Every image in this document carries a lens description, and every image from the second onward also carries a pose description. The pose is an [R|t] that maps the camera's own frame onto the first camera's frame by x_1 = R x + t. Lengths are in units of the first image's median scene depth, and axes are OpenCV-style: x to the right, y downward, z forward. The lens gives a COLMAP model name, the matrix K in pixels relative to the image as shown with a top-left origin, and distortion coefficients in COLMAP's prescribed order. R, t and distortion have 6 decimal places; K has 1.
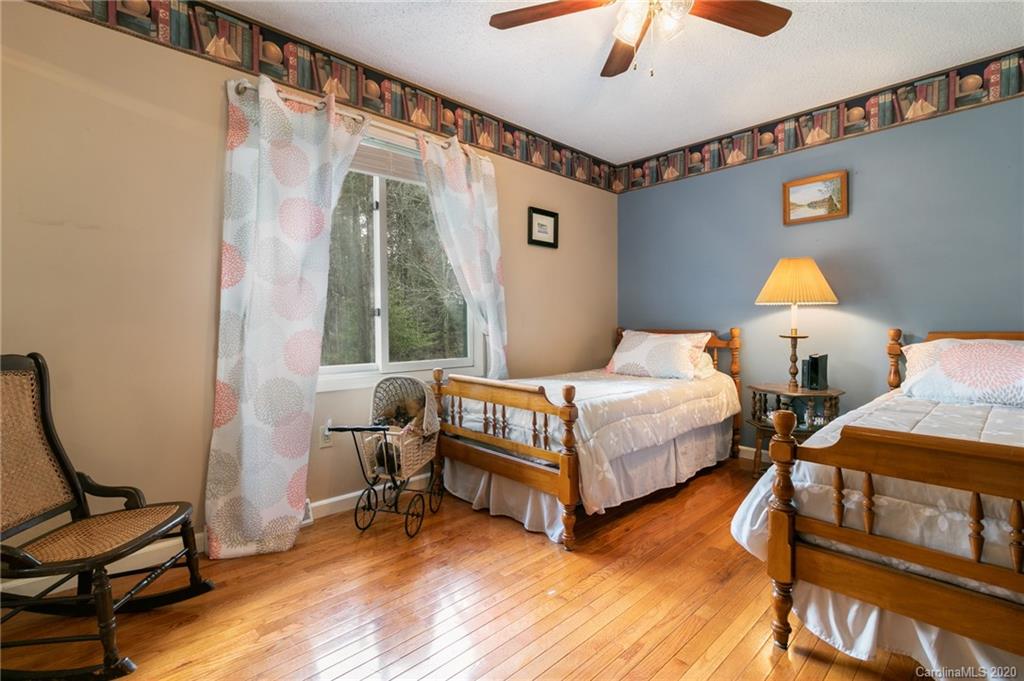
lens RADIAL K [[477.5, 0, 507.3], [0, 477.5, 333.6], [0, 0, 1]] dist [0.017167, -0.000296]
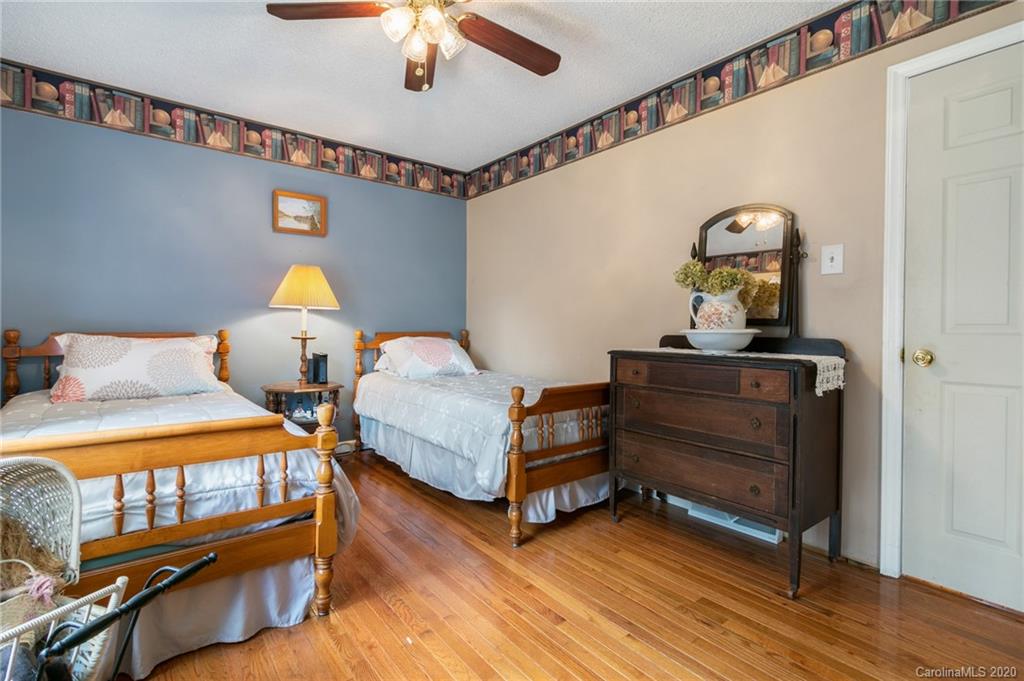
lens RADIAL K [[477.5, 0, 507.3], [0, 477.5, 333.6], [0, 0, 1]] dist [0.017167, -0.000296]
pose [[0.095166, -0.006791, 0.995438, -0.427278], [0.017788, 0.999829, 0.005120, -0.001730], [-0.995303, 0.017219, 0.095270, 0.438376]]
